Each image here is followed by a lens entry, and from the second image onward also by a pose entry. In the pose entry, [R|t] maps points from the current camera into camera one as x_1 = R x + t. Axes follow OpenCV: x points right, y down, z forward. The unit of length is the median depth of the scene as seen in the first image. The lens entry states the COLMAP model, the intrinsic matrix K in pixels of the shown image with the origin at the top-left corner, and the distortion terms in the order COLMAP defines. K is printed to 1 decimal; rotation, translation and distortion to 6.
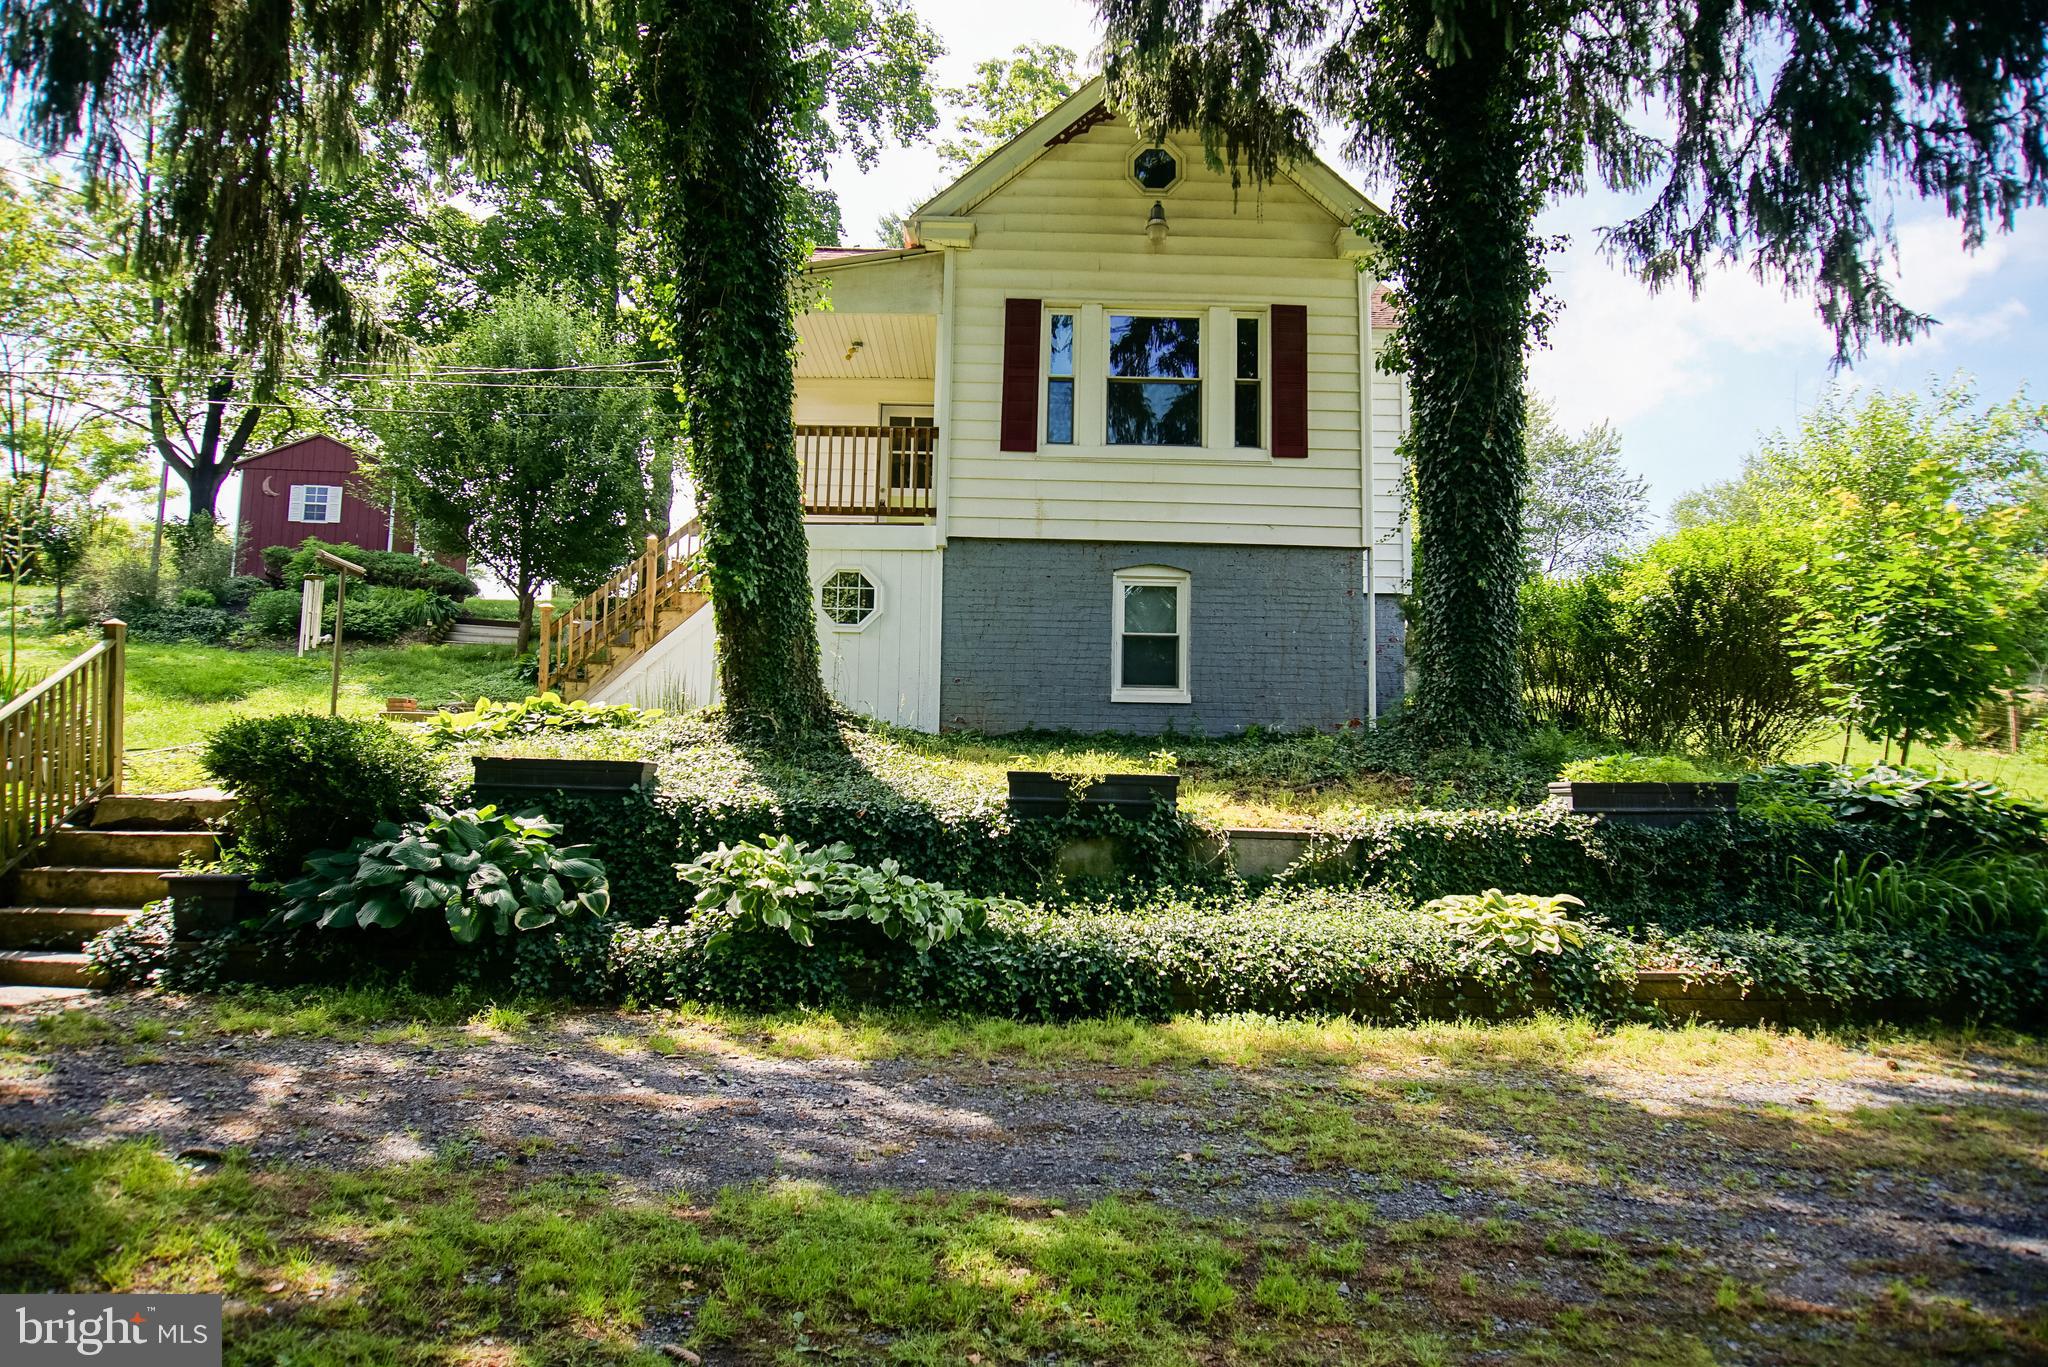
lens RADIAL K [[1420.1, 0, 1026.6], [0, 1420.1, 690.3], [0, 0, 1]] dist [-0.004141, -0.002128]
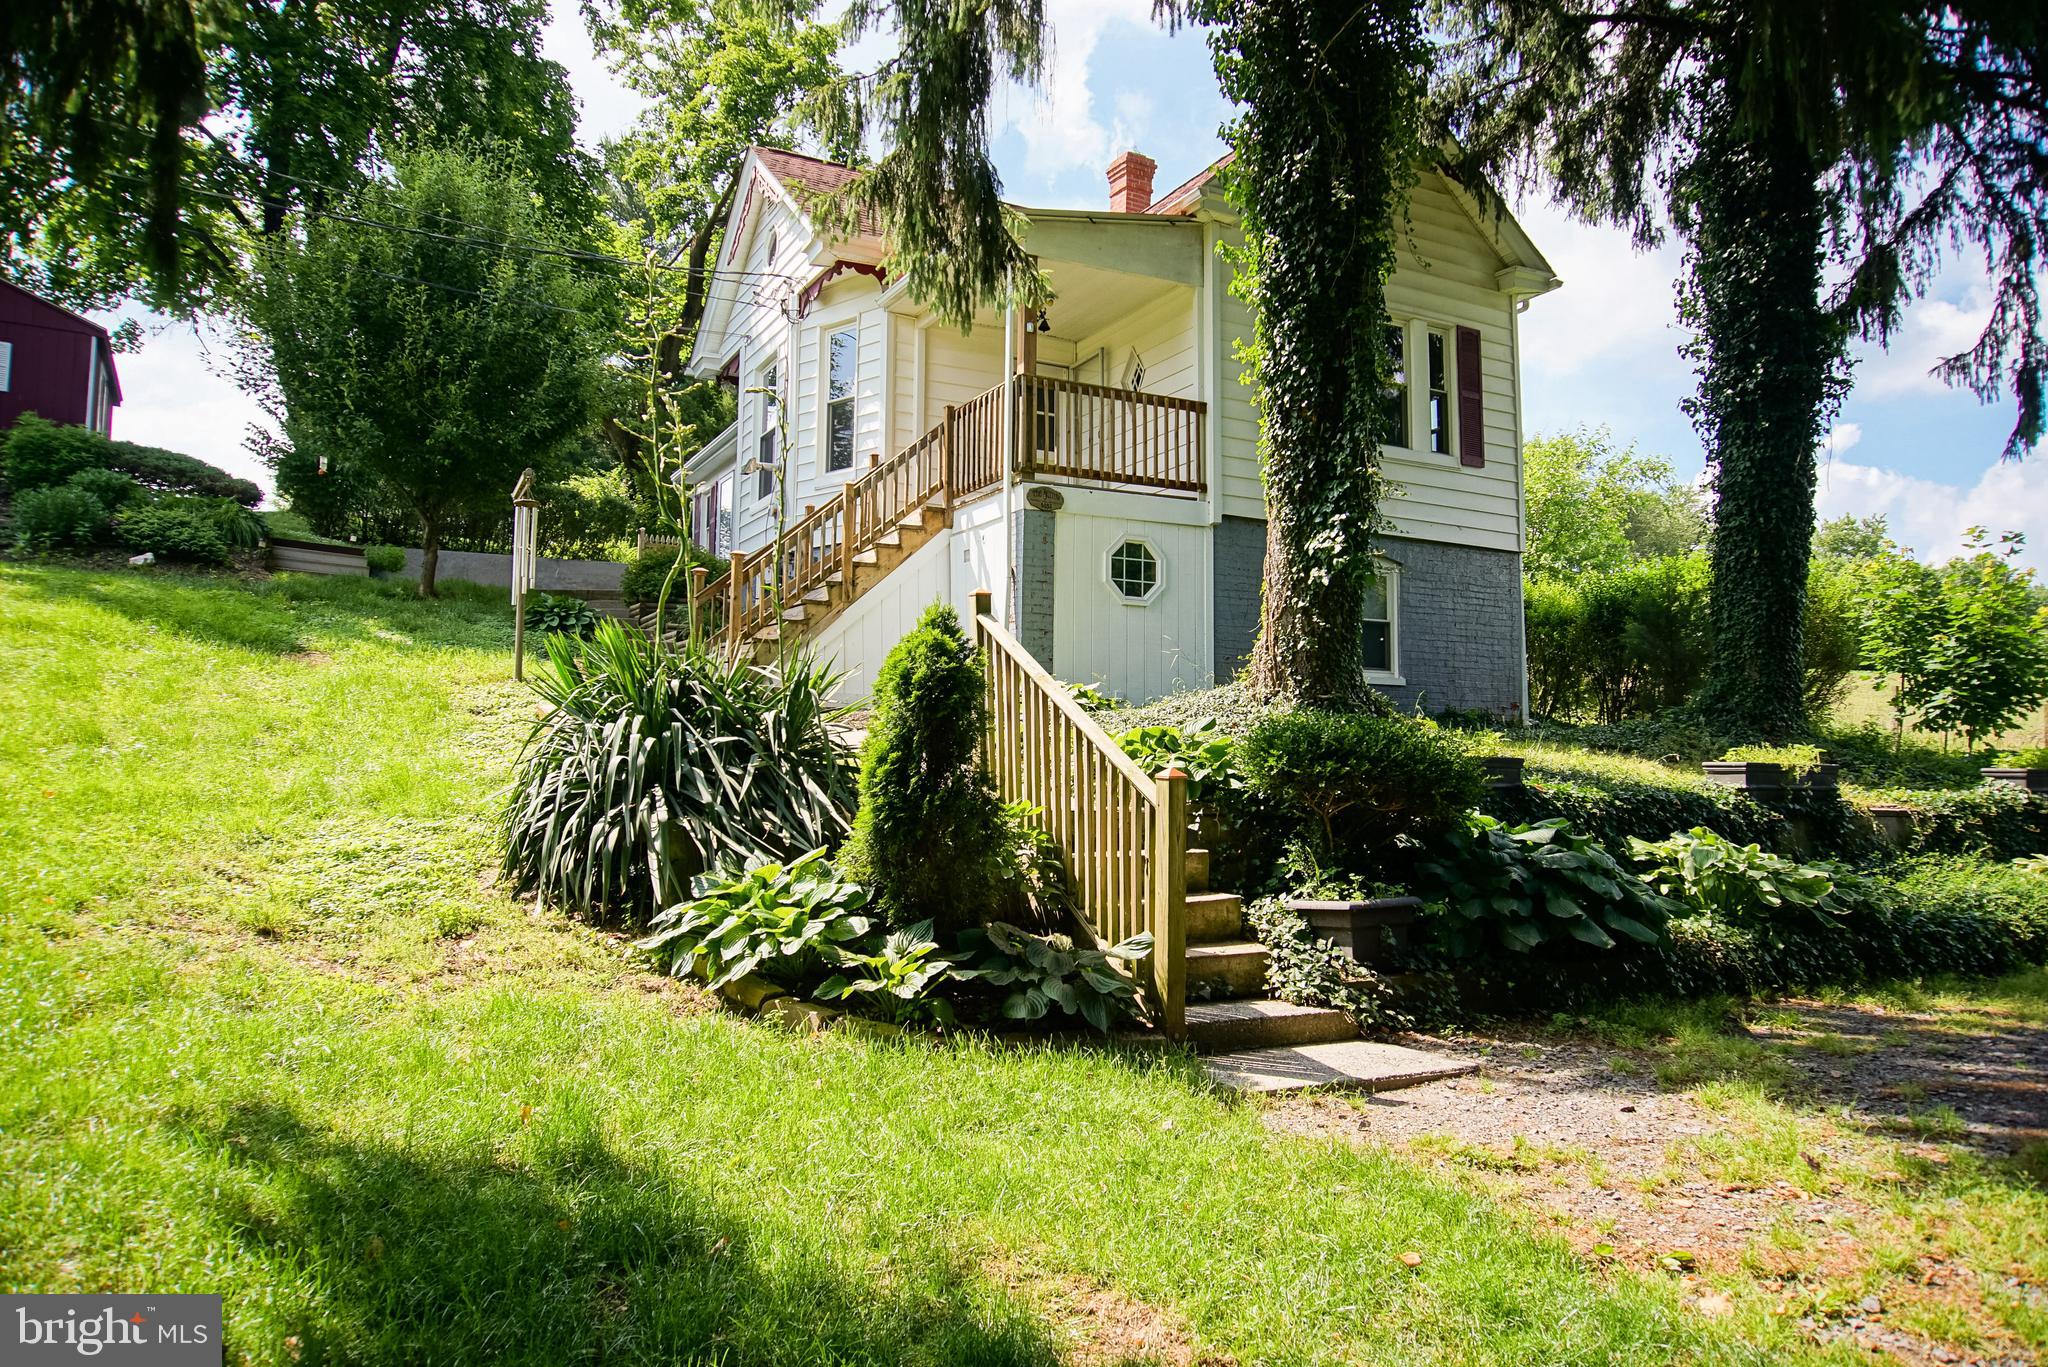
lens RADIAL K [[1420.1, 0, 1026.7], [0, 1420.1, 675.0], [0, 0, 1]] dist [-0.004141, -0.002128]
pose [[0.877053, 0.022394, 0.479872, -0.651834], [-0.034705, 0.999256, 0.016796, -0.007175], [-0.479139, -0.031385, 0.877178, 0.184369]]
